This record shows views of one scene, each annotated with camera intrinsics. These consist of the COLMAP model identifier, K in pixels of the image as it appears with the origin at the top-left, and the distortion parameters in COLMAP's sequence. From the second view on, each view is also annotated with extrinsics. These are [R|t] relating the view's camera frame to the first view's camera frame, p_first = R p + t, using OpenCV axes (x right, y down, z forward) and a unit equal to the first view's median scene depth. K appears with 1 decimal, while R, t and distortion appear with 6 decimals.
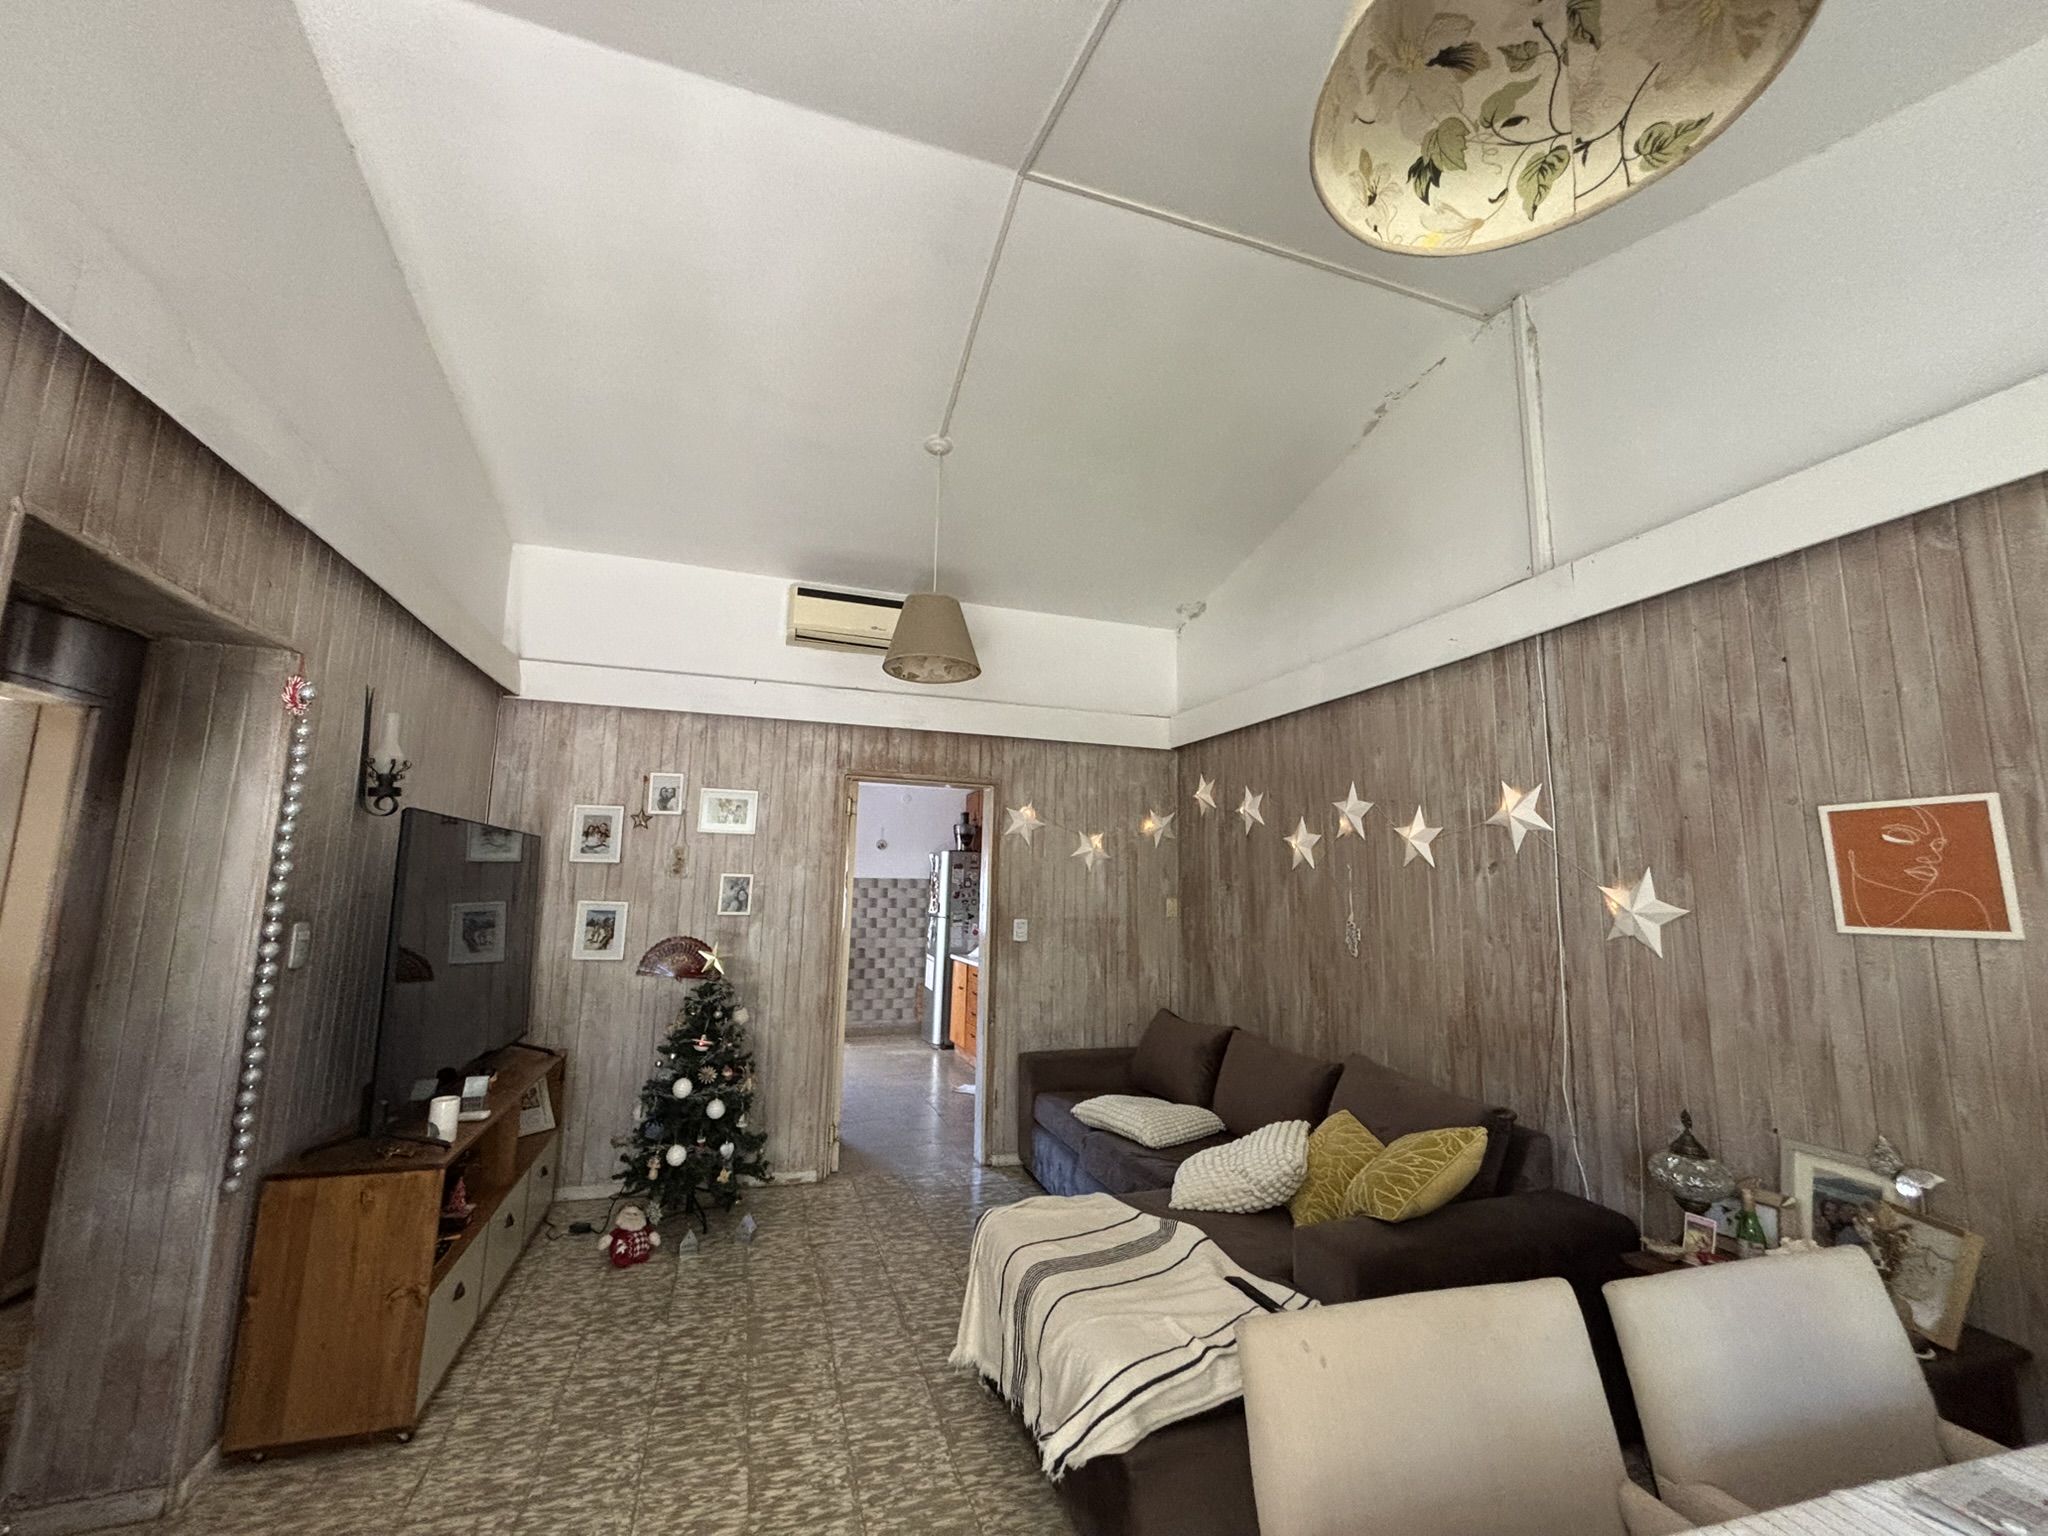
lens RADIAL K [[826.3, 0, 1015.3], [0, 826.3, 764.9], [0, 0, 1]] dist [-0.004456, -0.000597]
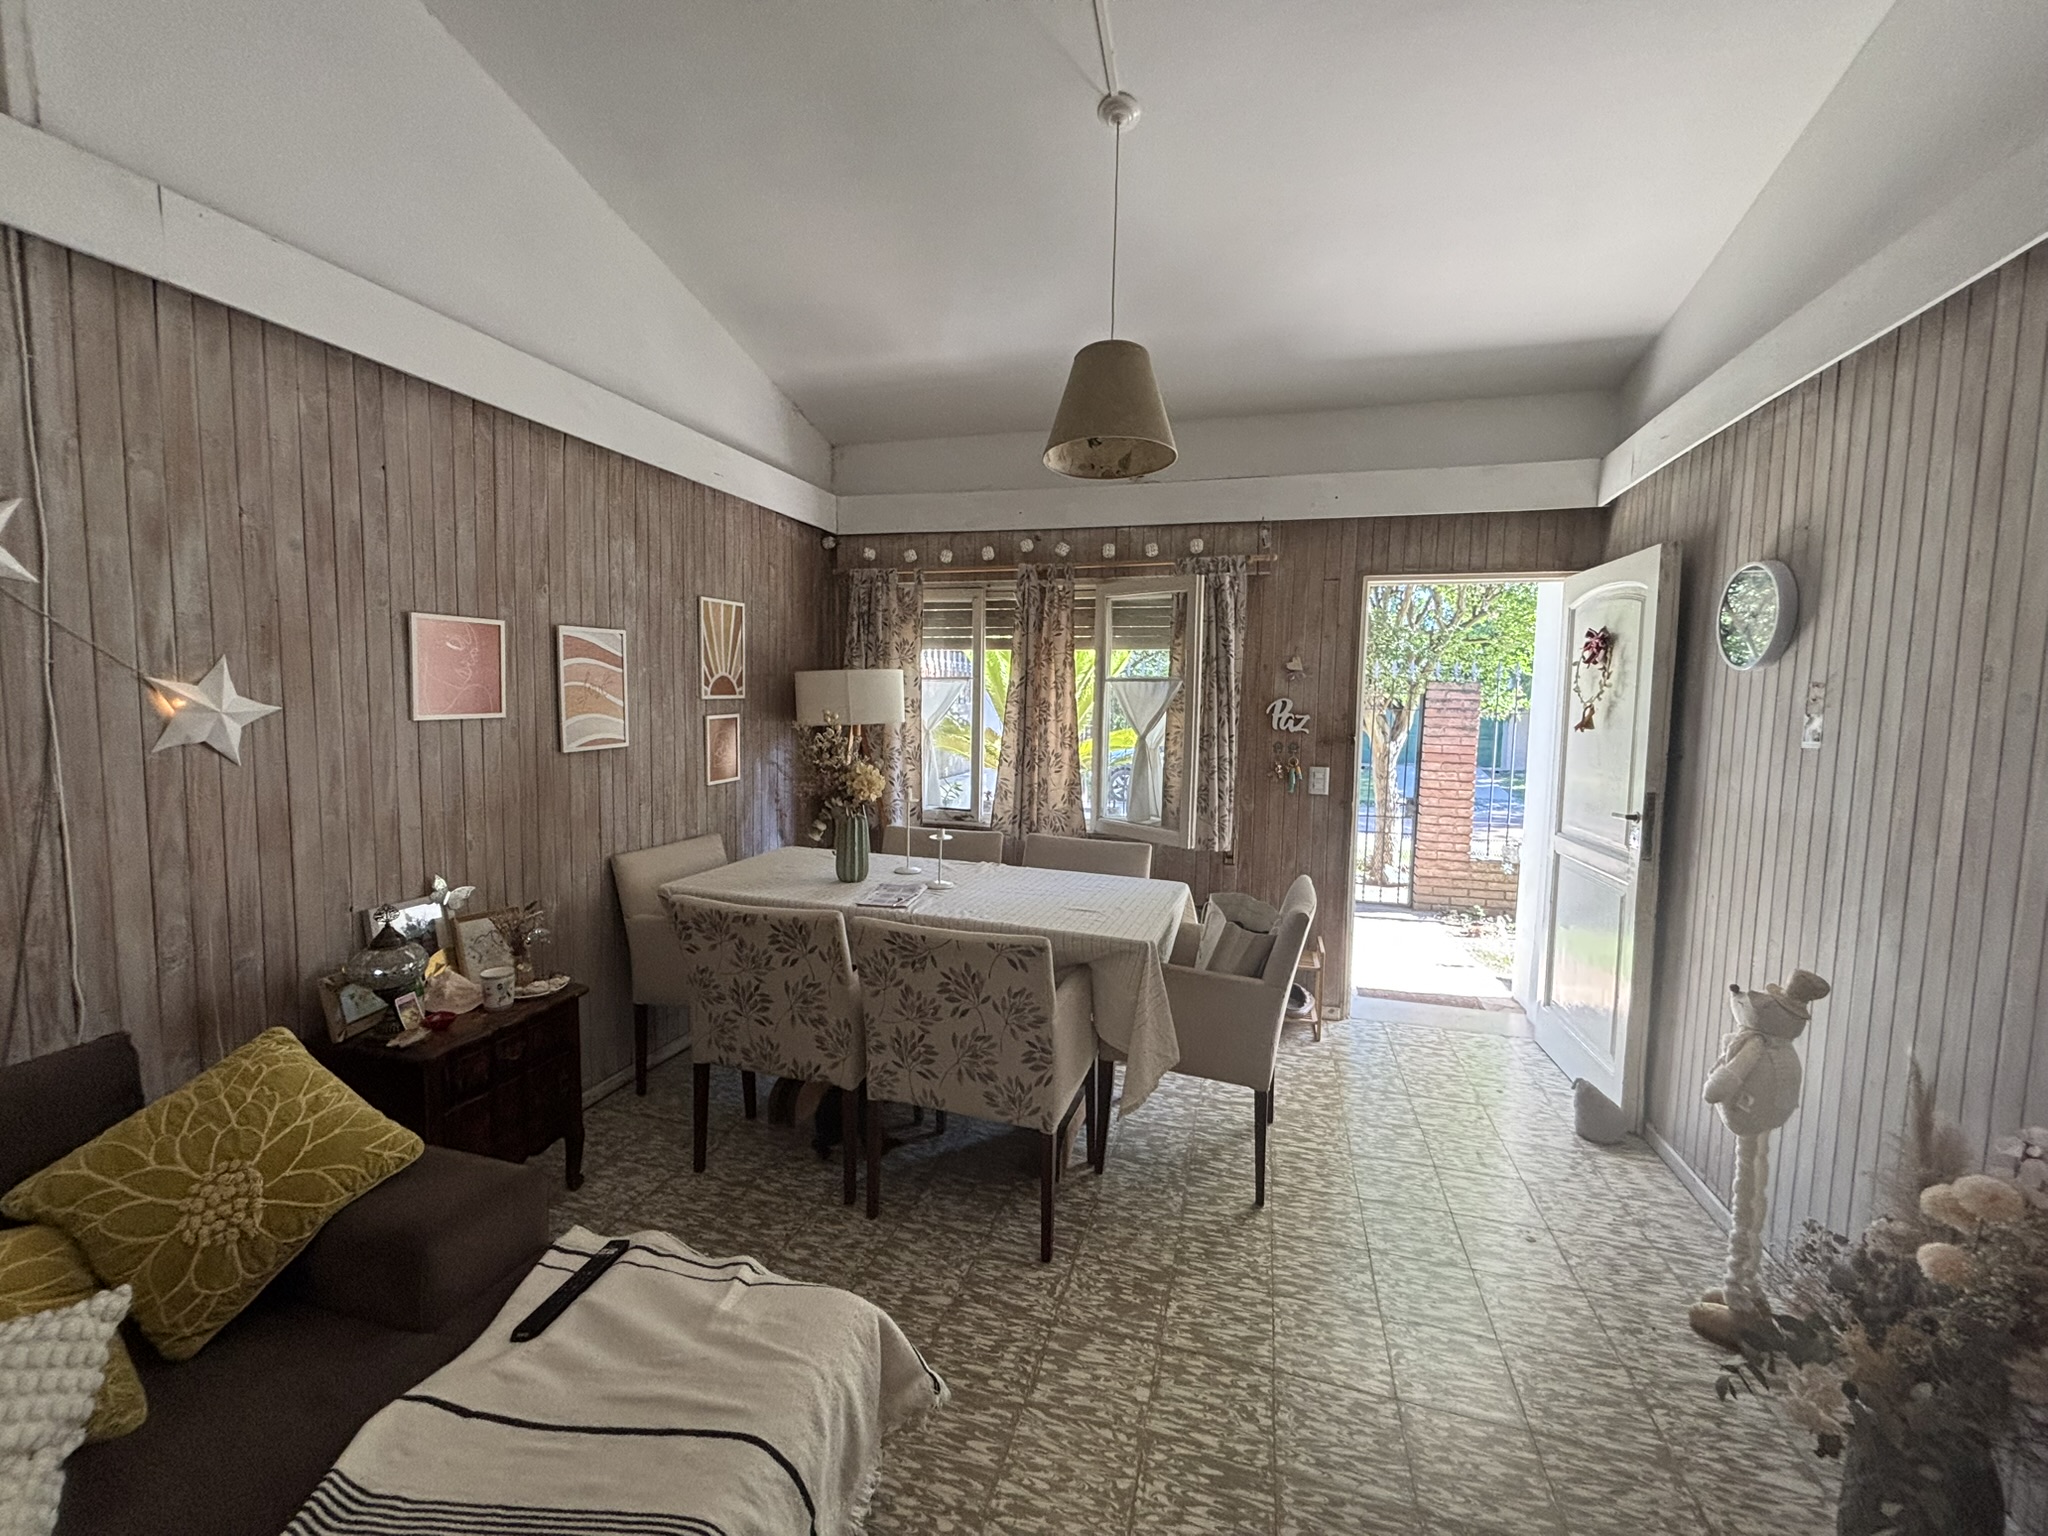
lens RADIAL K [[826.3, 0, 1016.6], [0, 826.3, 759.6], [0, 0, 1]] dist [-0.004456, -0.000597]
pose [[-0.816513, -0.086875, 0.570753, -0.324421], [-0.124135, 0.991909, -0.026606, 0.152801], [-0.563824, -0.092574, -0.820691, 1.231613]]
